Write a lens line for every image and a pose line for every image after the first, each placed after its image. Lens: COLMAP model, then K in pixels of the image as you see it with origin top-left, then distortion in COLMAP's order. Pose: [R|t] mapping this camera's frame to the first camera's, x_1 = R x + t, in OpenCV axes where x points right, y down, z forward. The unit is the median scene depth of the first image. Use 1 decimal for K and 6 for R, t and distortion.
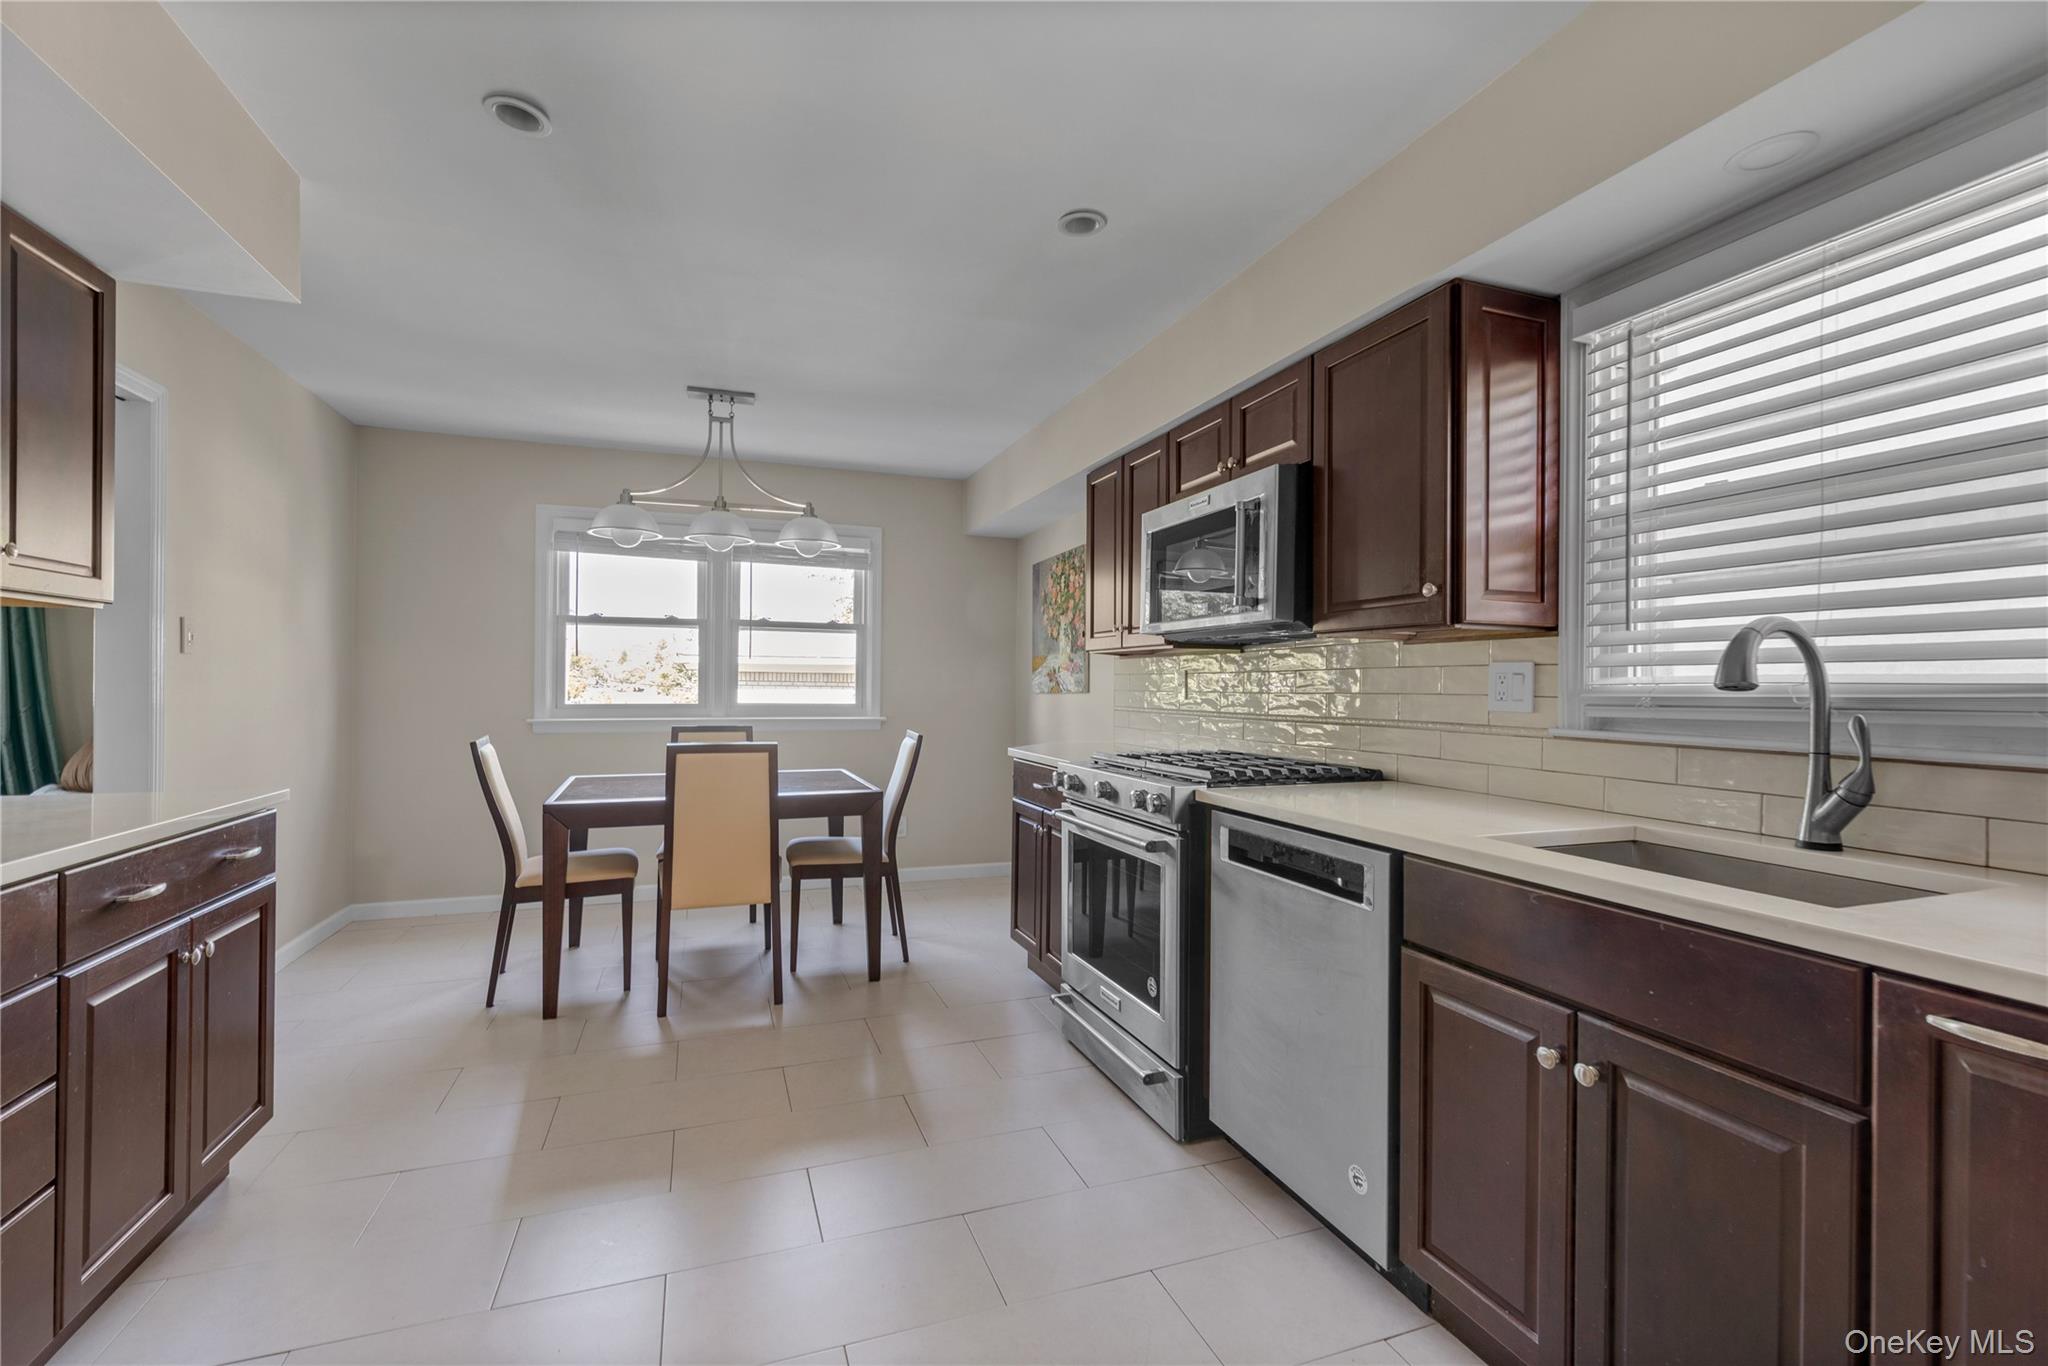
lens RADIAL K [[899.3, 0, 1016.5], [0, 899.3, 675.8], [0, 0, 1]] dist [0.002713, 0.001549]
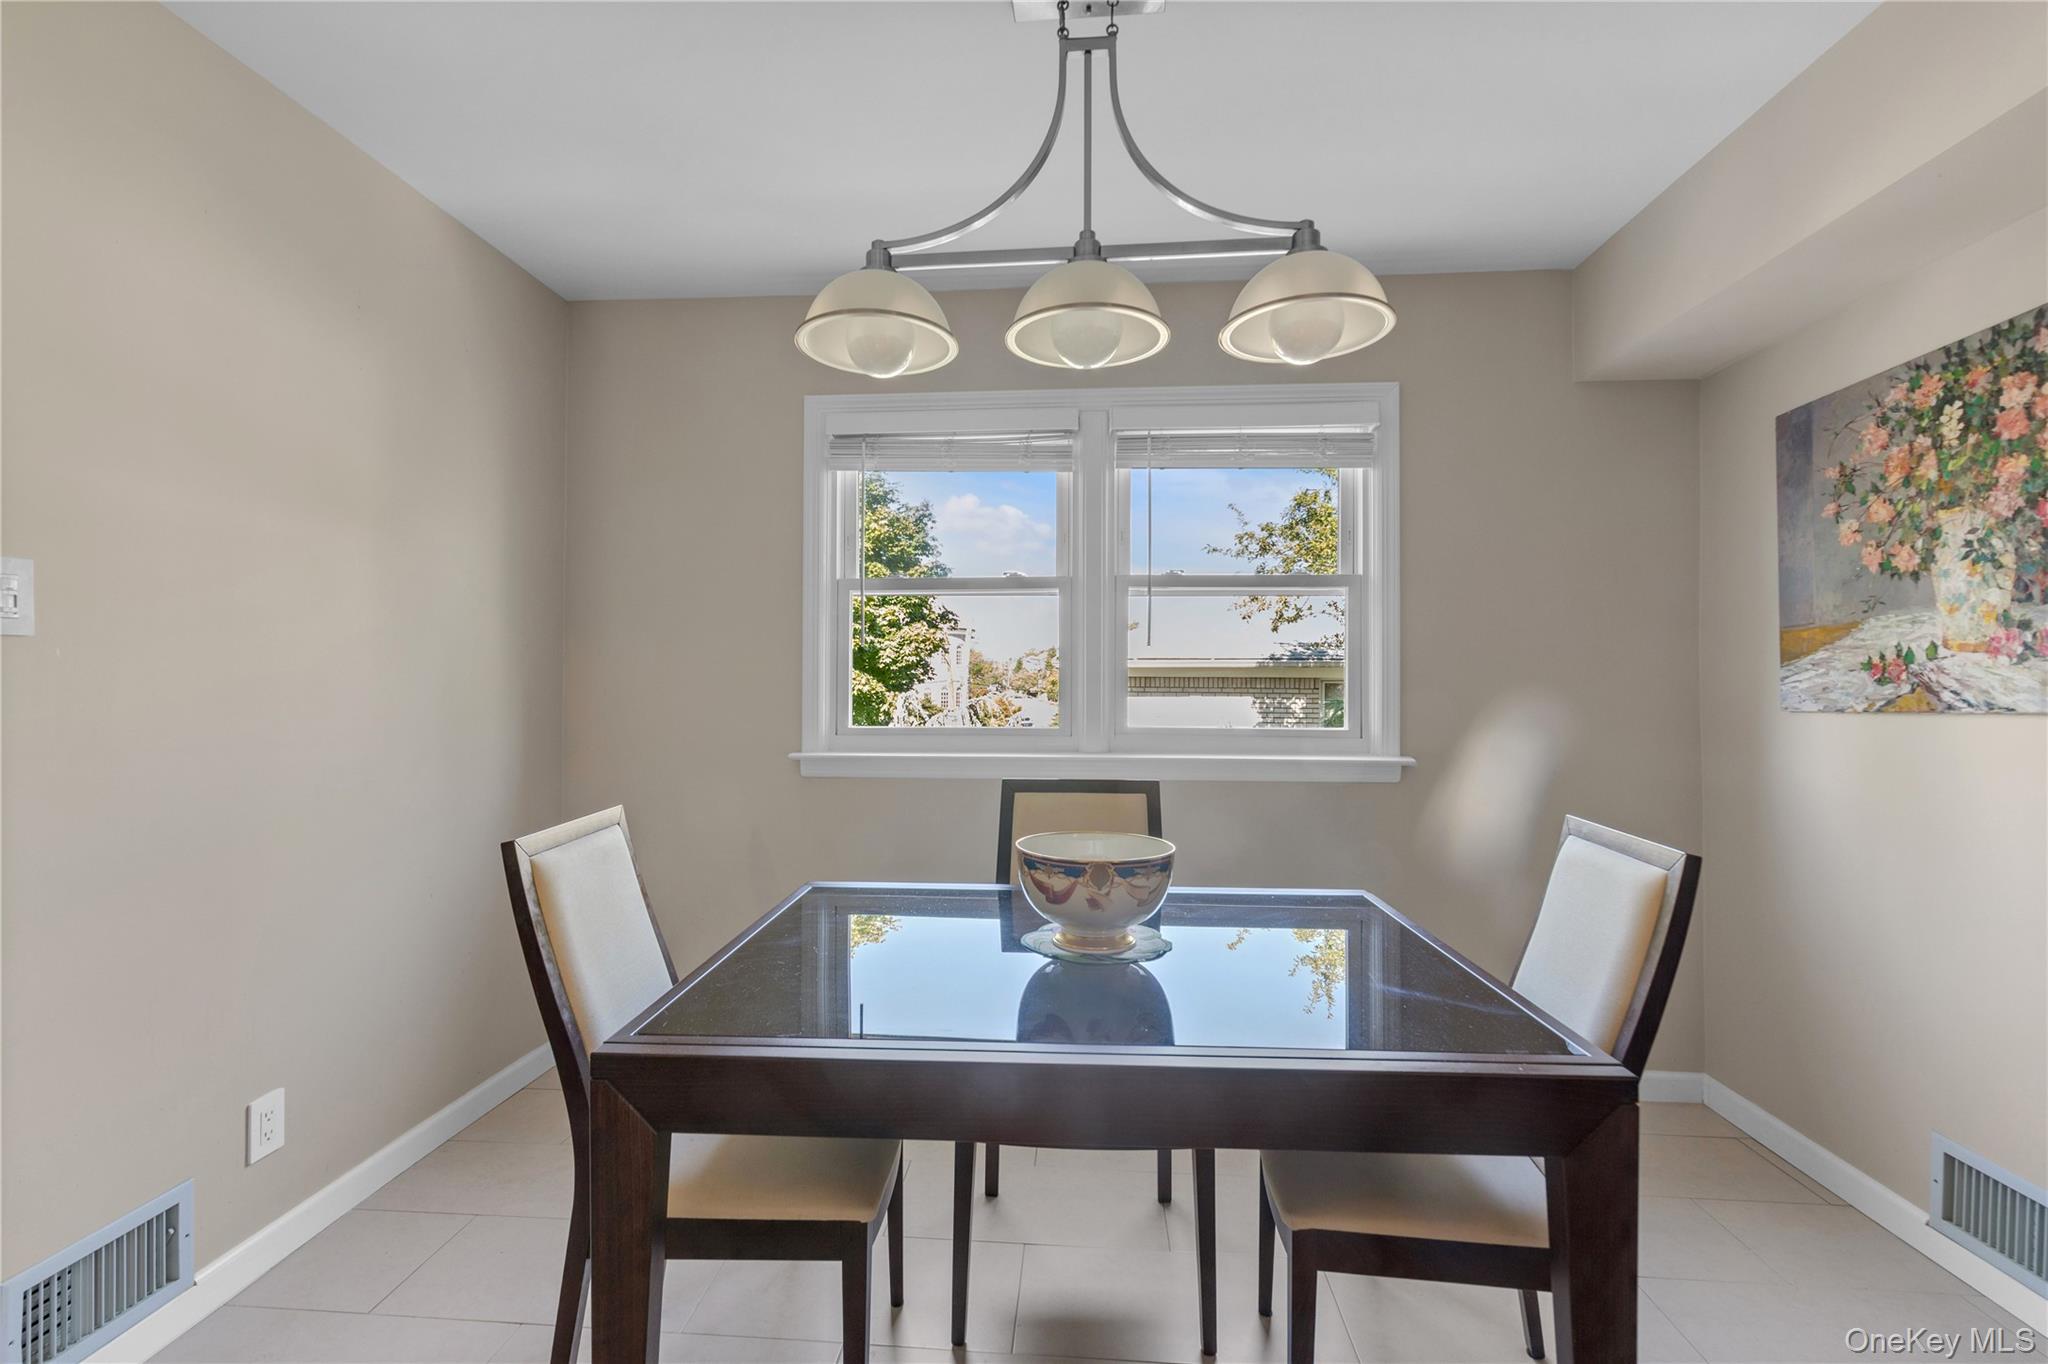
lens RADIAL K [[899.3, 0, 1018.9], [0, 899.3, 679.6], [0, 0, 1]] dist [0.002713, 0.001549]
pose [[0.916317, -0.009150, -0.400350, -0.154116], [0.008098, 0.999958, -0.004320, 0.003356], [0.400372, 0.000717, 0.916352, 0.482284]]
